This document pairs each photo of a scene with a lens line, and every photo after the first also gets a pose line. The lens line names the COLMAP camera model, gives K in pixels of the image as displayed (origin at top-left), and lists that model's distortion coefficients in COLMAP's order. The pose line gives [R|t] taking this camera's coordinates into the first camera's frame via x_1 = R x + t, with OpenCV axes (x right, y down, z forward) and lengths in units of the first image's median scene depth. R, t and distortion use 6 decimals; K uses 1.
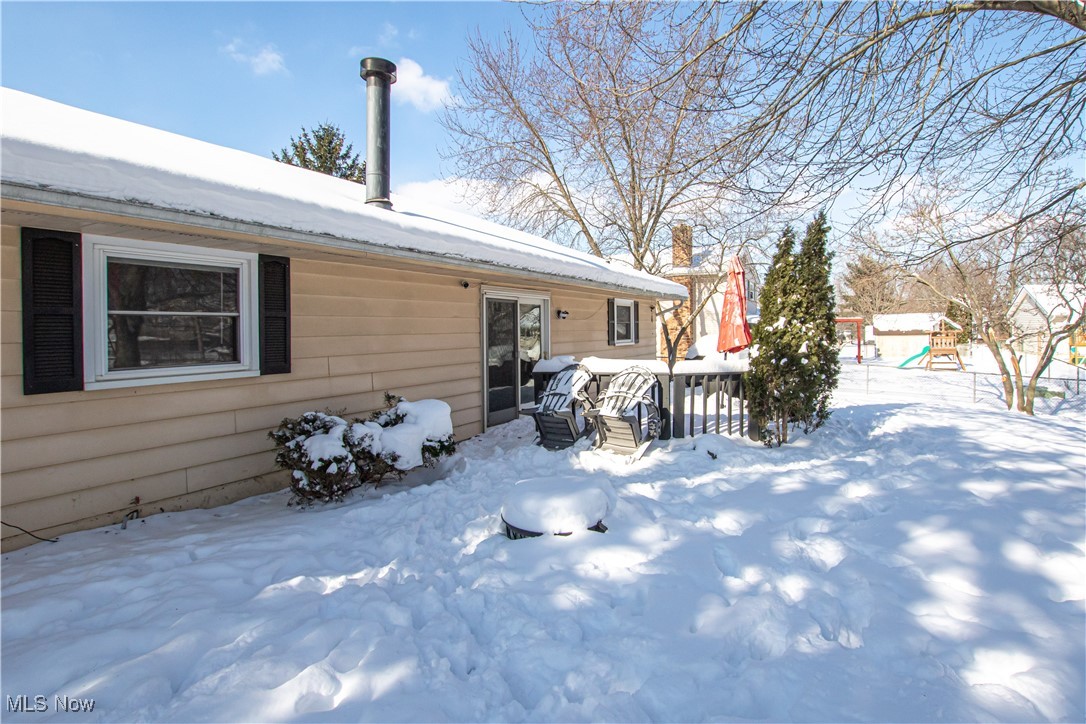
lens RADIAL K [[537.1, 0, 548.1], [0, 537.1, 333.1], [0, 0, 1]] dist [-0.011214, -0.000828]
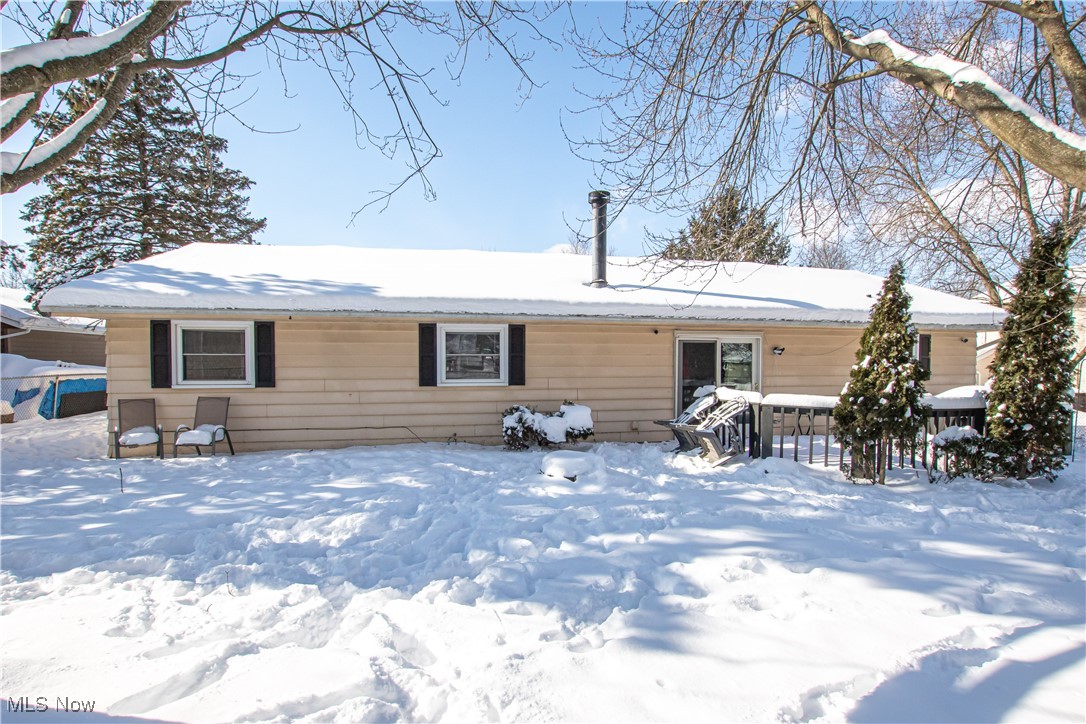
lens RADIAL K [[537.1, 0, 548.0], [0, 537.1, 361.3], [0, 0, 1]] dist [-0.011214, -0.000828]
pose [[0.609264, 0.010680, -0.792896, 1.105389], [-0.015037, 0.999885, 0.001914, -0.016442], [0.792825, 0.010756, 0.609355, -0.100332]]
